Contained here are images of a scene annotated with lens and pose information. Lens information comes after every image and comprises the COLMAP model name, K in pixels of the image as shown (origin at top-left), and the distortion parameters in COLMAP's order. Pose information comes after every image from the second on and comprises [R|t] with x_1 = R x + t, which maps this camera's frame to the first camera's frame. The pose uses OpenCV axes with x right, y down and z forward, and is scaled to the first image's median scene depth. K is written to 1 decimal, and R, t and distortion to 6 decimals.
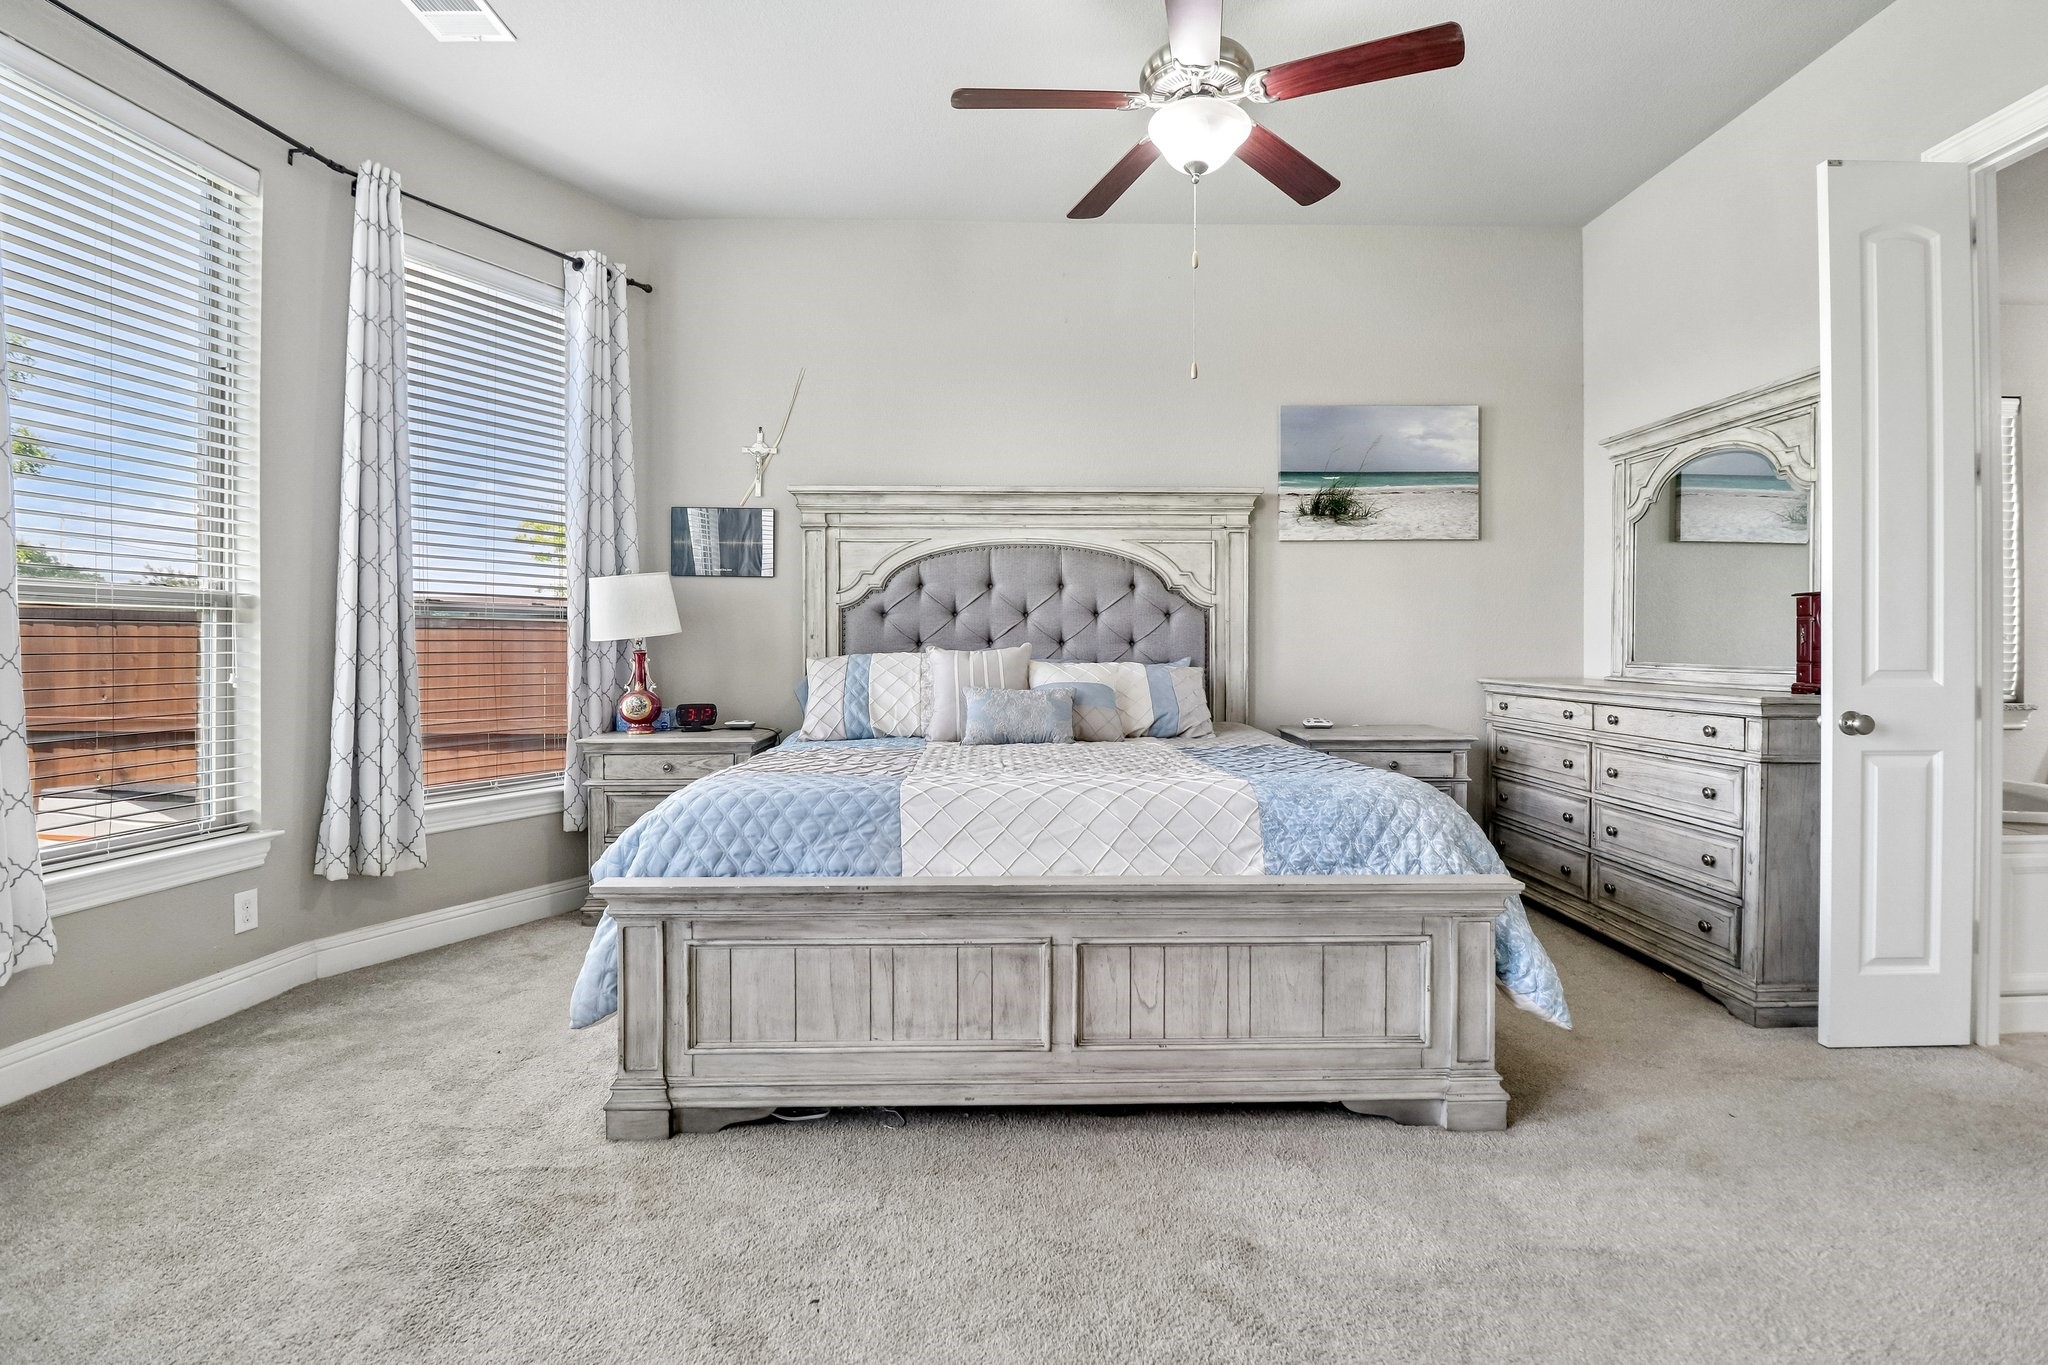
lens RADIAL K [[954.7, 0, 1021.0], [0, 954.7, 657.0], [0, 0, 1]] dist [0.000165, -0.000157]
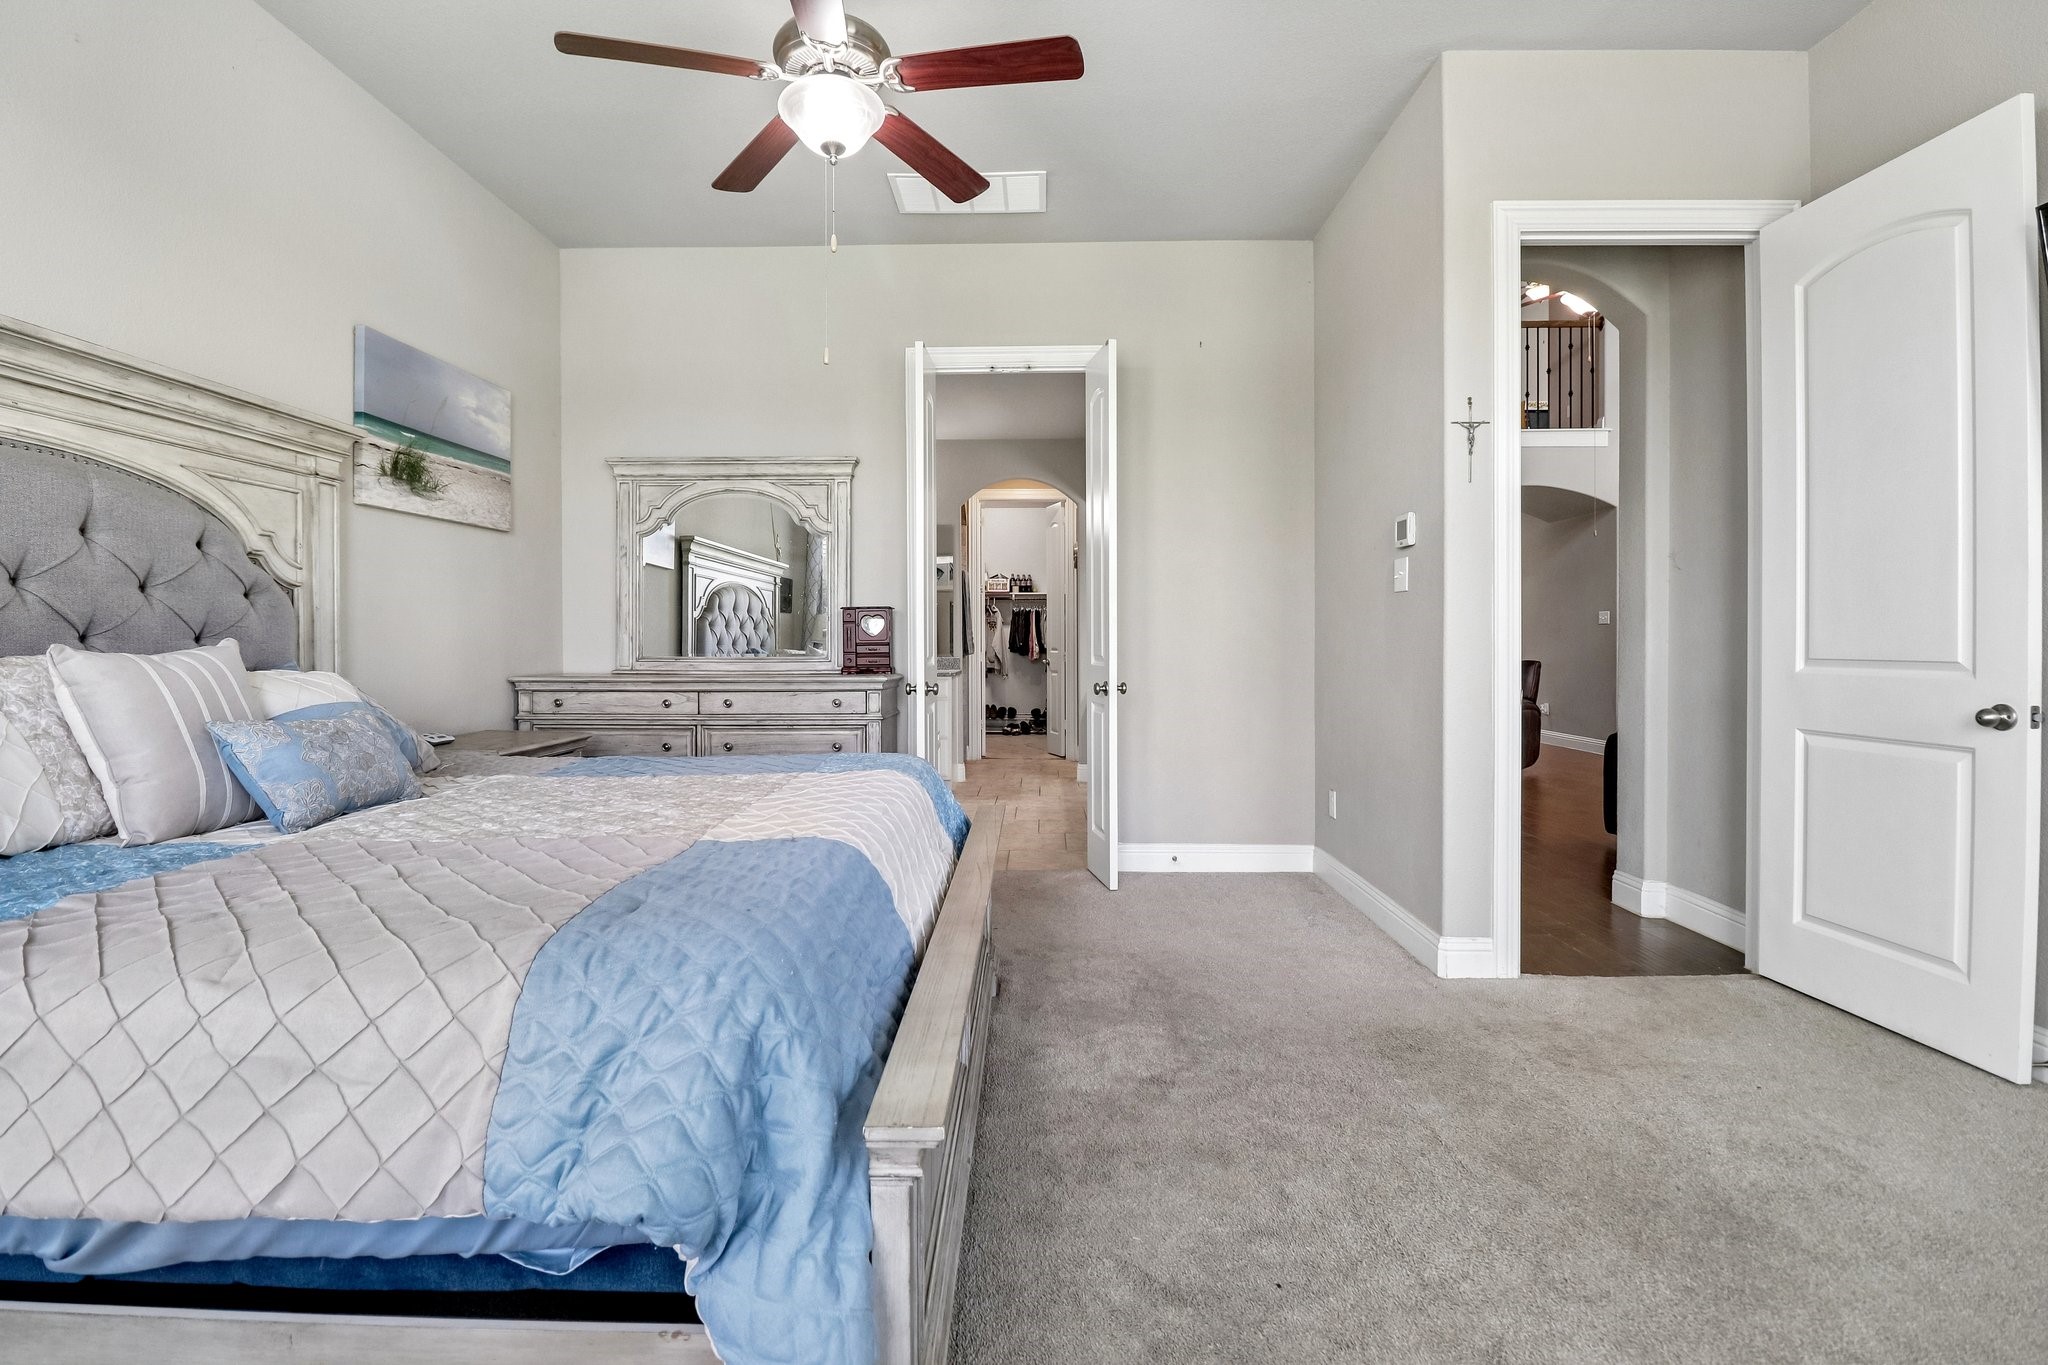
lens RADIAL K [[963.6, 0, 1020.4], [0, 963.6, 644.2], [0, 0, 1]] dist [-0.002681, -0.001846]
pose [[0.040204, -0.003257, 0.999186, -0.471734], [0.013856, 0.999900, 0.002702, -0.006280], [-0.999095, 0.013736, 0.040245, 0.461404]]
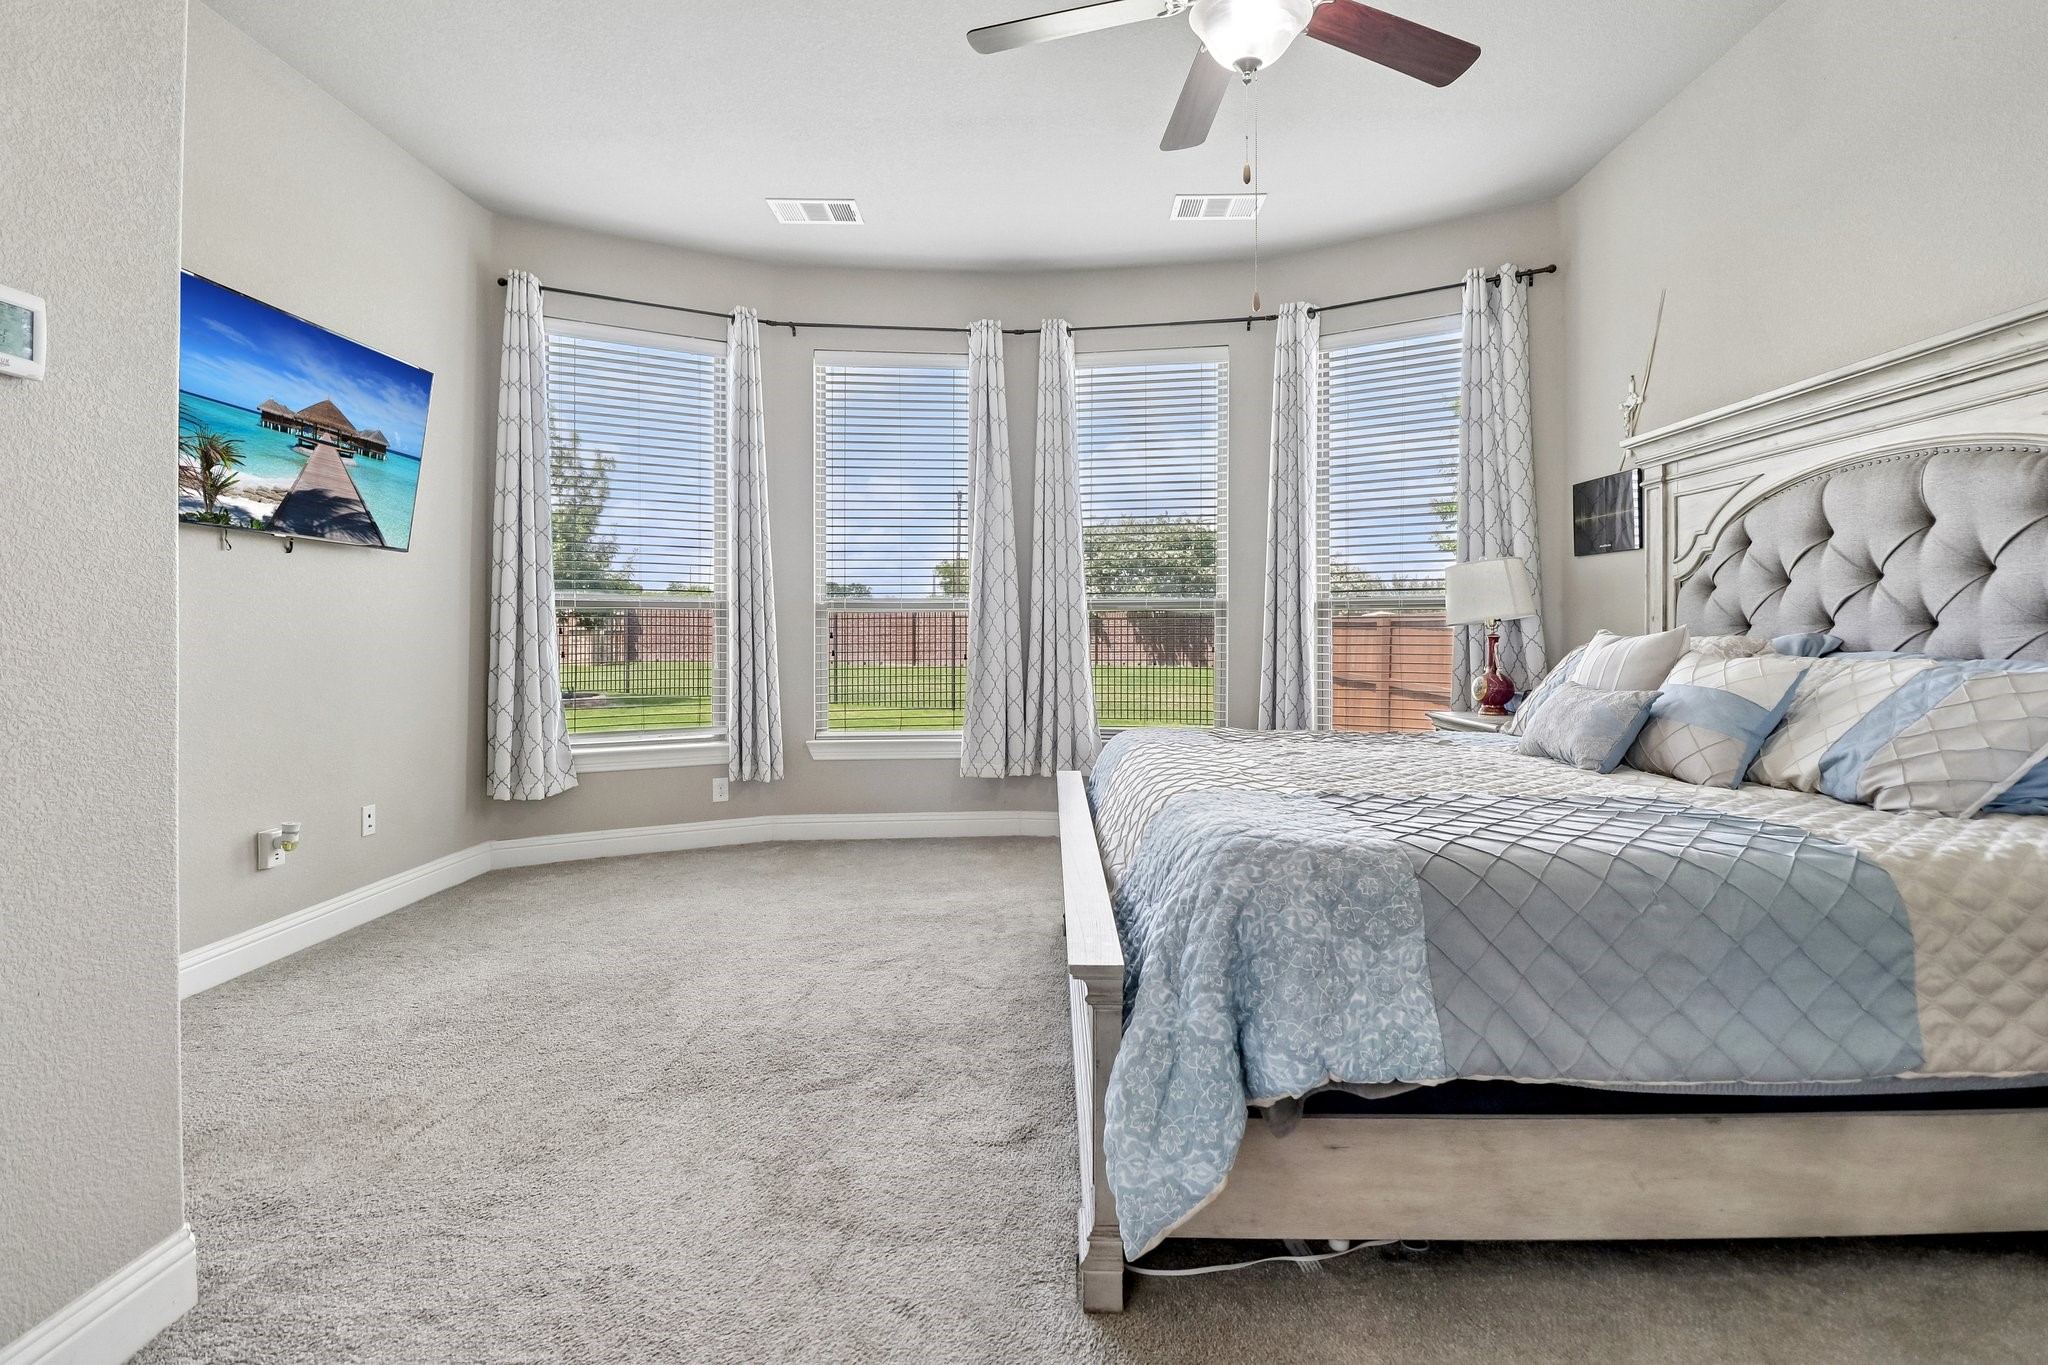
lens RADIAL K [[963.6, 0, 1020.4], [0, 963.6, 644.2], [0, 0, 1]] dist [-0.002681, -0.001846]
pose [[-0.055455, 0.010674, -0.998404, 0.629642], [-0.015024, 0.999821, 0.011524, -0.001232], [0.998348, 0.015639, -0.055285, 0.507627]]
